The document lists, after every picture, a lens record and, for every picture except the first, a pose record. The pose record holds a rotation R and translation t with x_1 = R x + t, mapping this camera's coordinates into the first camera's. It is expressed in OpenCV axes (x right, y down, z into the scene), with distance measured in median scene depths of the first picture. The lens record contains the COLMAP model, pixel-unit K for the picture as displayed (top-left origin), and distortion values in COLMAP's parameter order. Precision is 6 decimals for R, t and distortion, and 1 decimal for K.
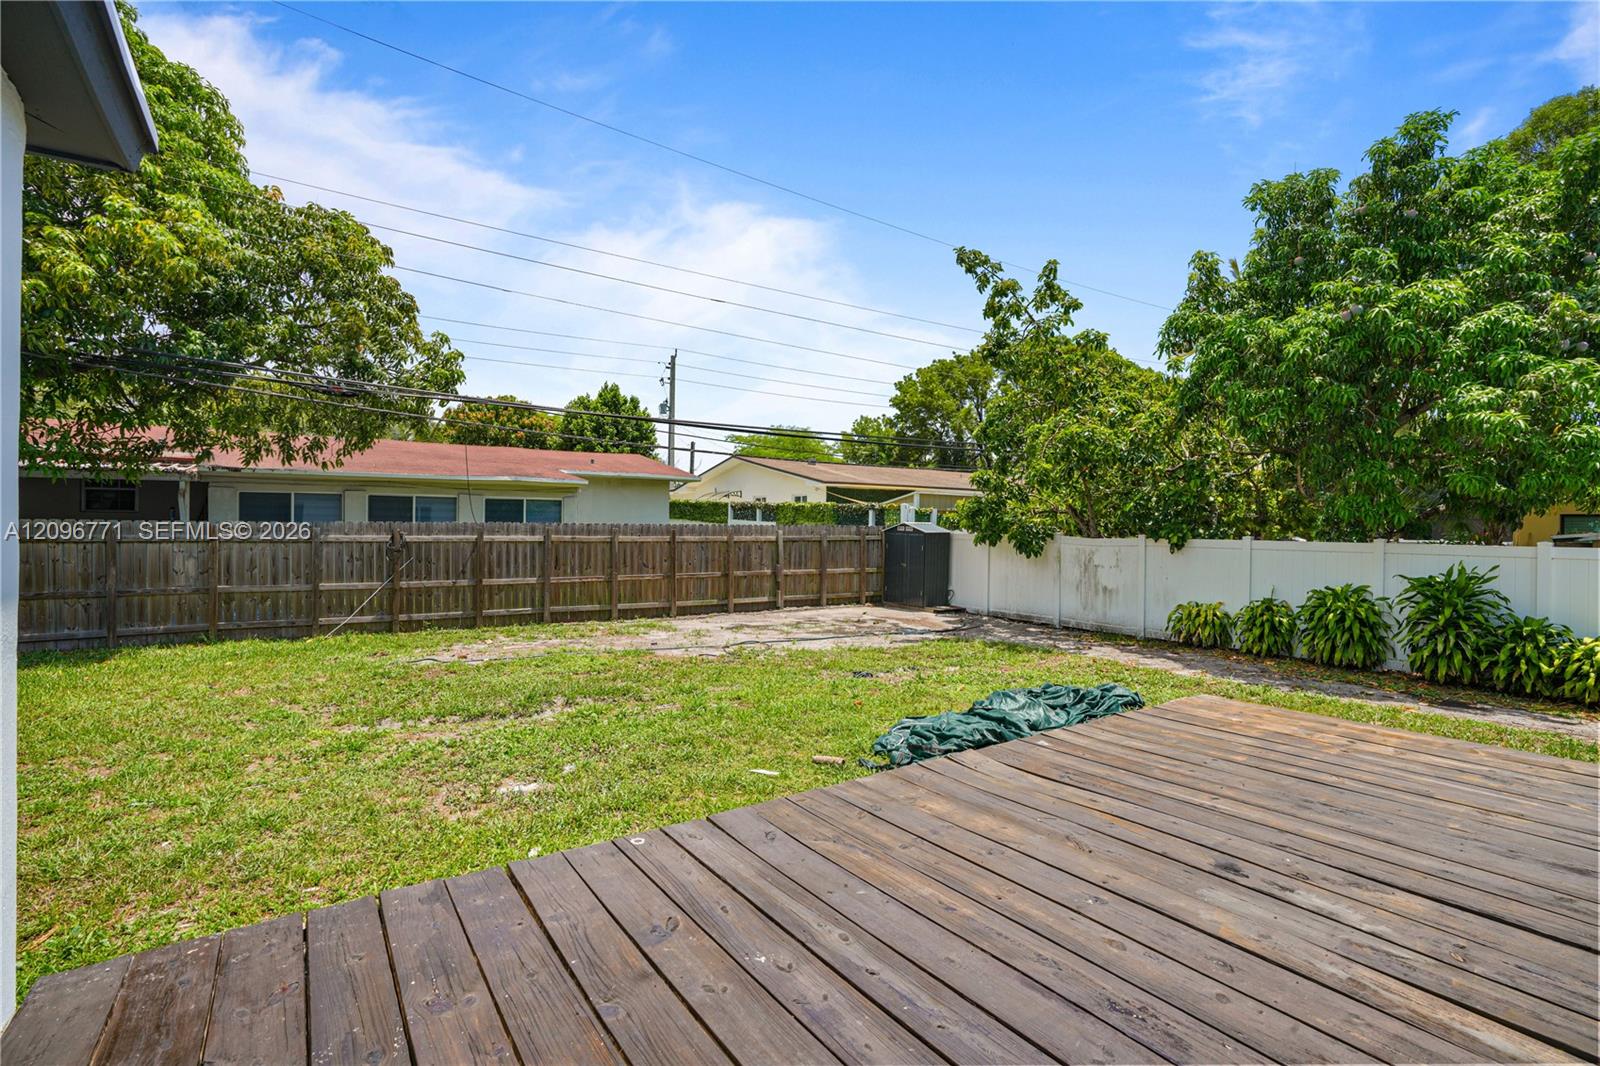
lens RADIAL K [[737.7, 0, 806.5], [0, 737.7, 534.0], [0, 0, 1]] dist [-0.055065, 0.027243]
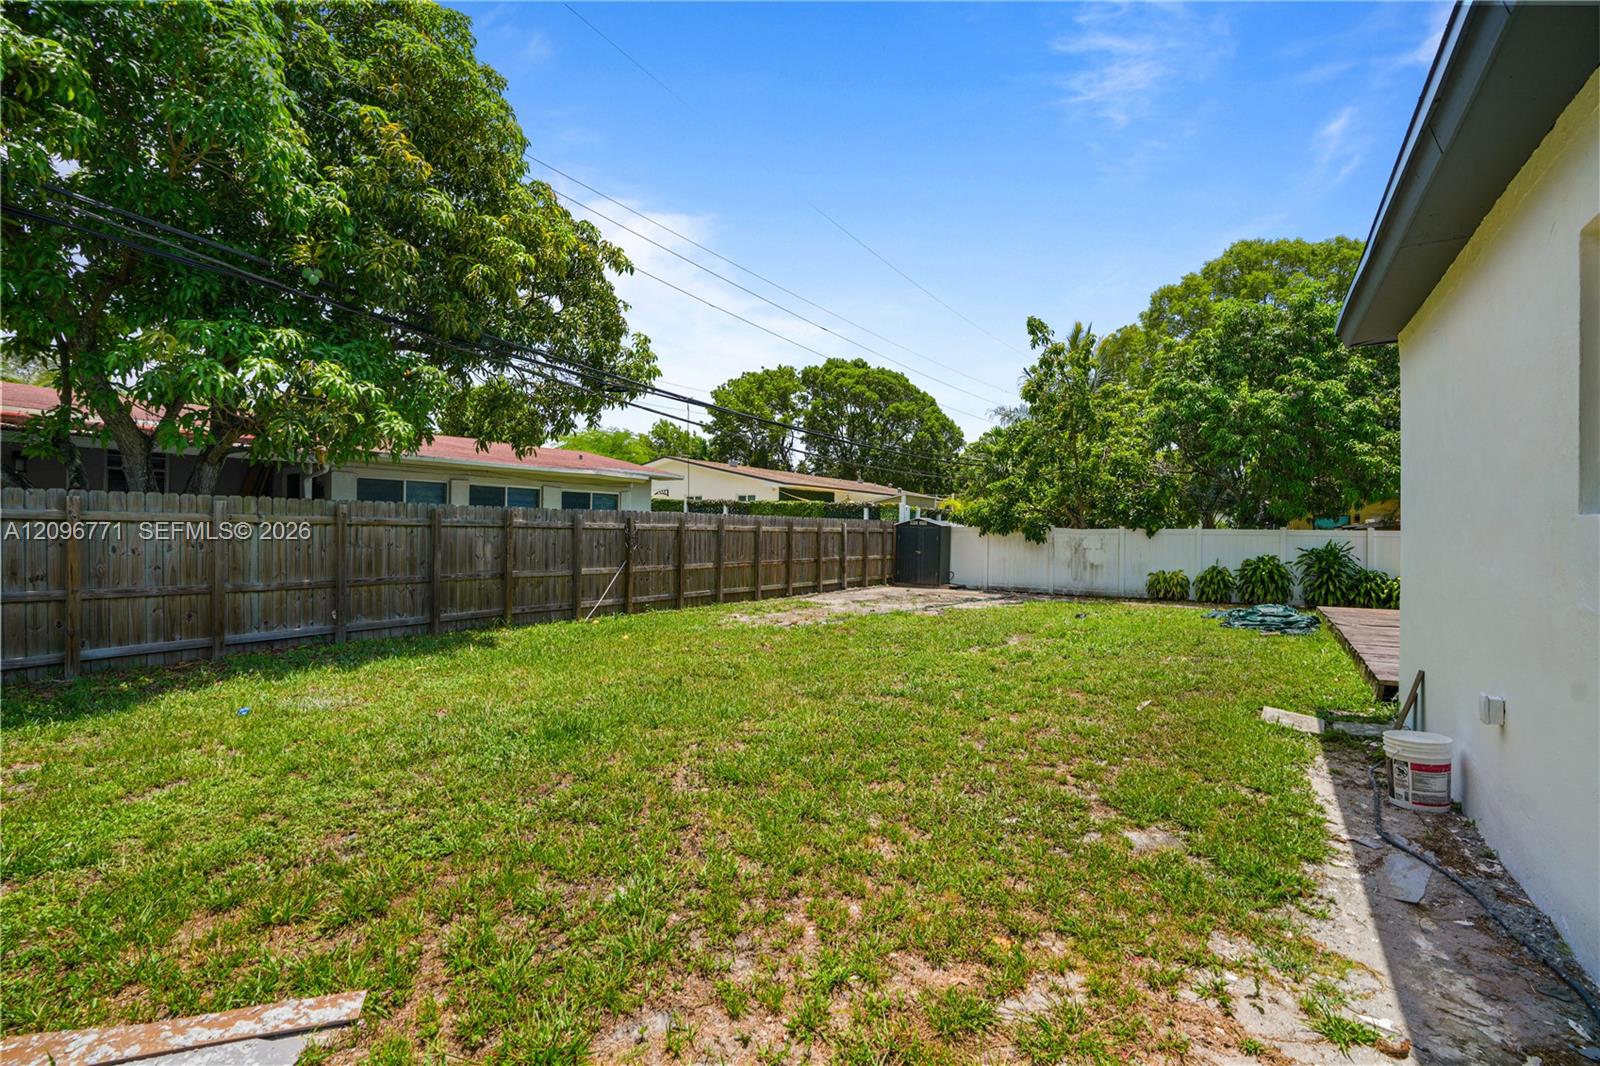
lens RADIAL K [[734.9, 0, 797.9], [0, 734.9, 519.2], [0, 0, 1]] dist [-0.057945, 0.026940]
pose [[0.921649, 0.007640, 0.387950, -0.626184], [0.001768, 0.999713, -0.023889, 0.018731], [-0.388021, 0.022703, 0.921371, -0.071045]]
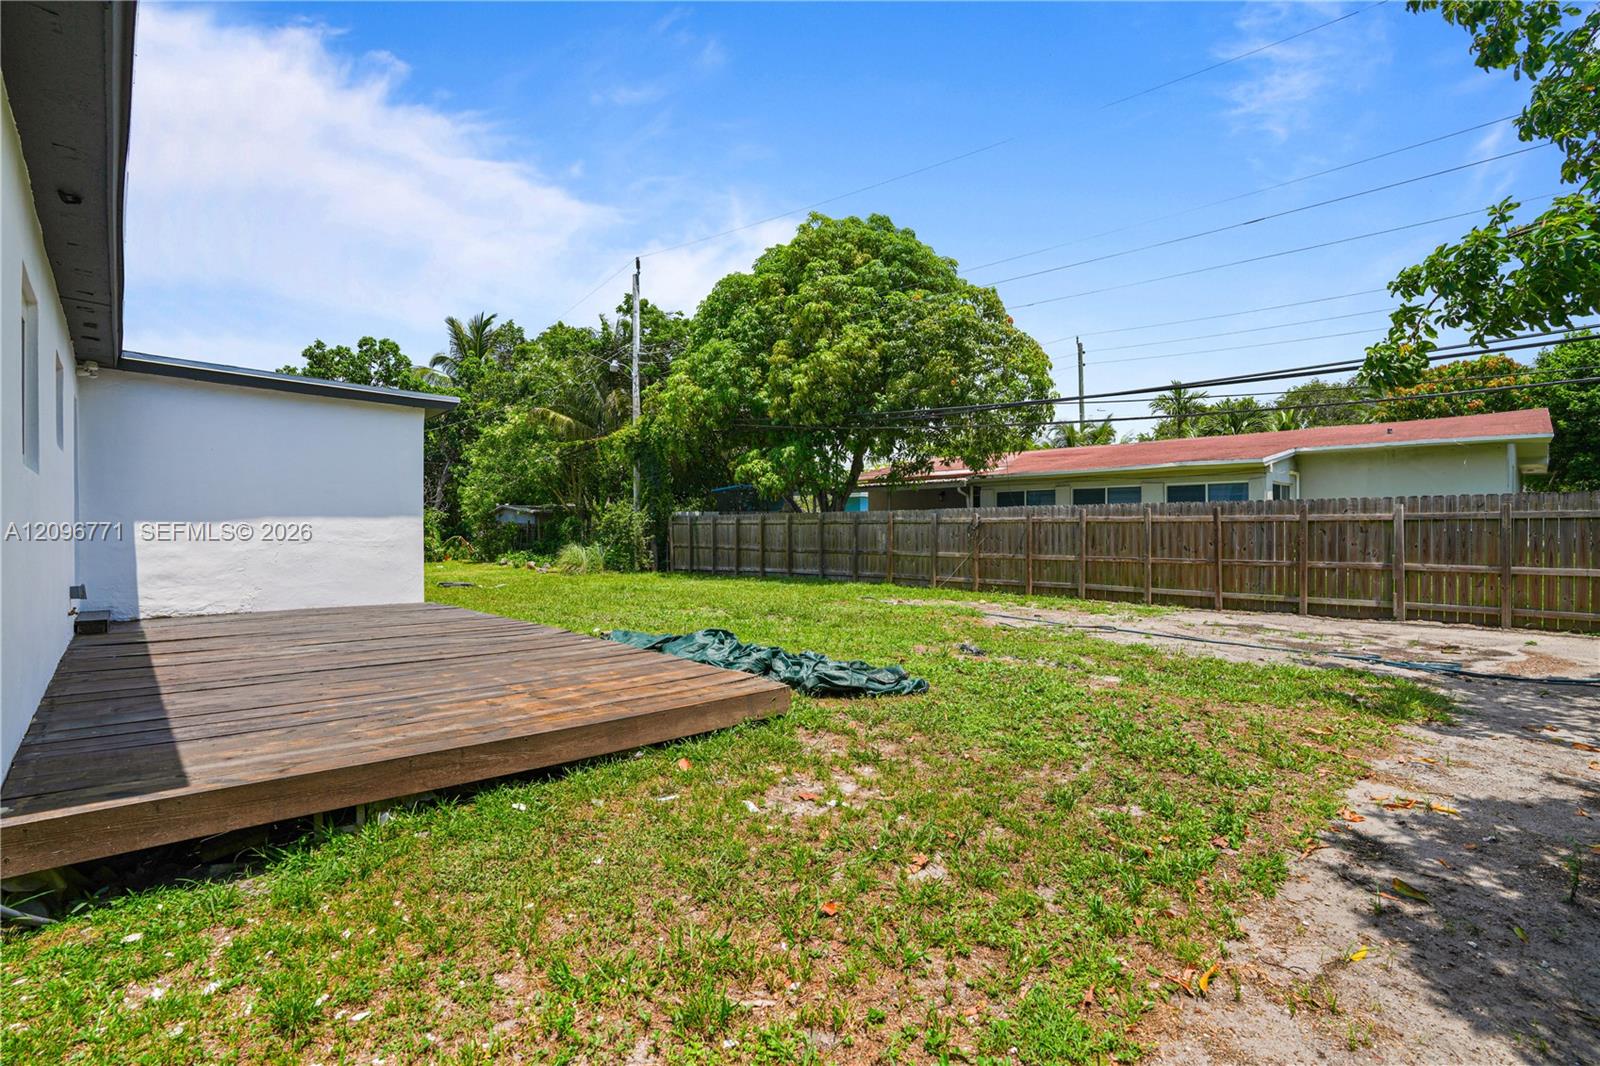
lens RADIAL K [[737.7, 0, 806.5], [0, 737.7, 534.0], [0, 0, 1]] dist [-0.055065, 0.027243]
pose [[0.181026, -0.000758, -0.983478, 0.573741], [-0.005841, 0.999981, -0.001846, 0.029524], [0.983461, 0.006078, 0.181018, 0.380049]]
